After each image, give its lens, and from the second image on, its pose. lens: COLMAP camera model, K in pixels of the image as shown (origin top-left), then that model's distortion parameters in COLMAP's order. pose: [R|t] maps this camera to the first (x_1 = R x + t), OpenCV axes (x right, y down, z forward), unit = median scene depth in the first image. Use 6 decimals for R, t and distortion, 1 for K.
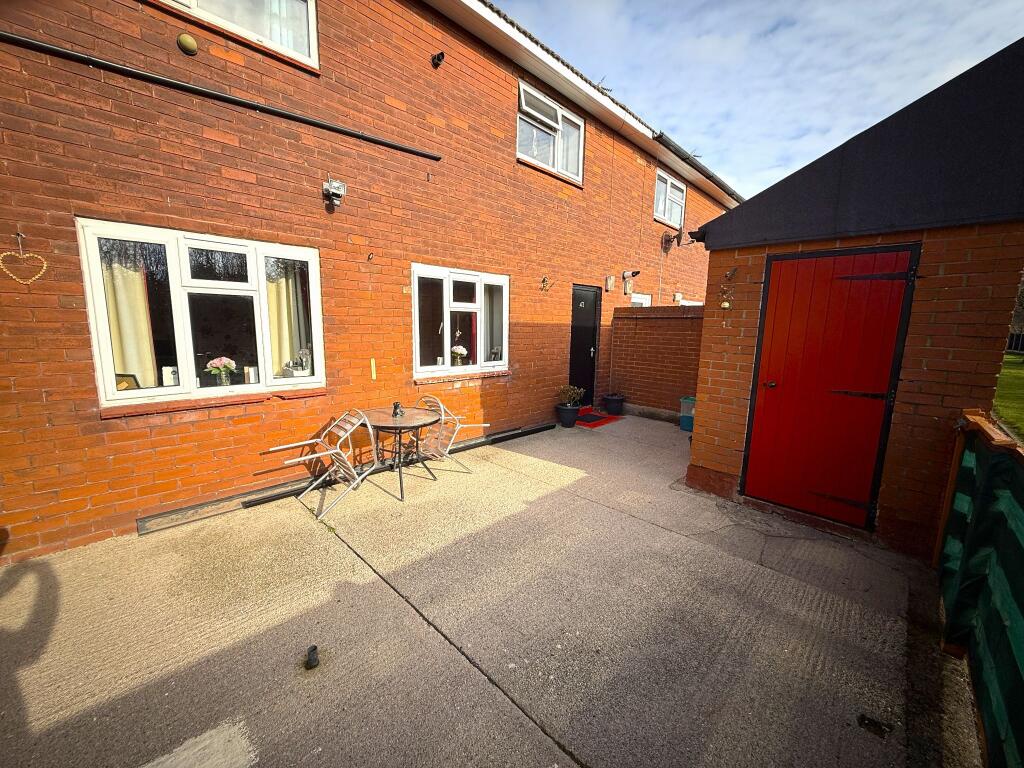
lens RADIAL K [[411.6, 0, 509.2], [0, 411.6, 387.4], [0, 0, 1]] dist [-0.000055, 0.000077]
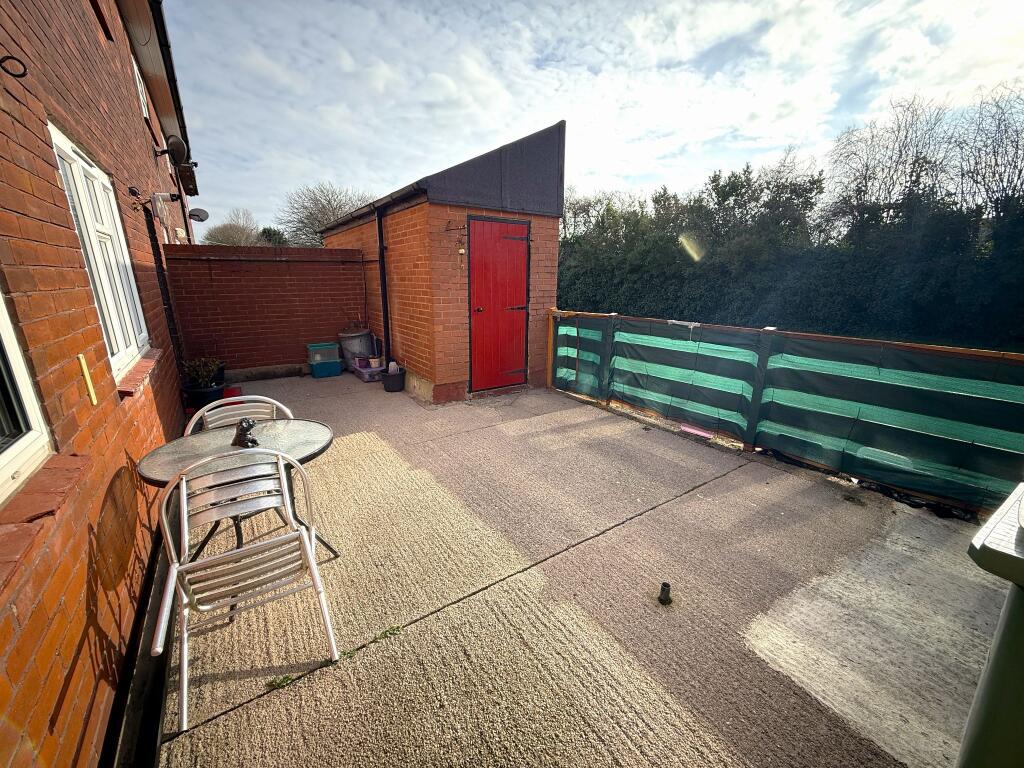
lens RADIAL K [[411.6, 0, 509.2], [0, 411.6, 387.4], [0, 0, 1]] dist [-0.000055, 0.000077]
pose [[0.172331, -0.275589, 0.945702, -0.809677], [0.154738, 0.955720, 0.250311, -0.094773], [-0.972810, 0.103199, 0.207344, 0.651098]]
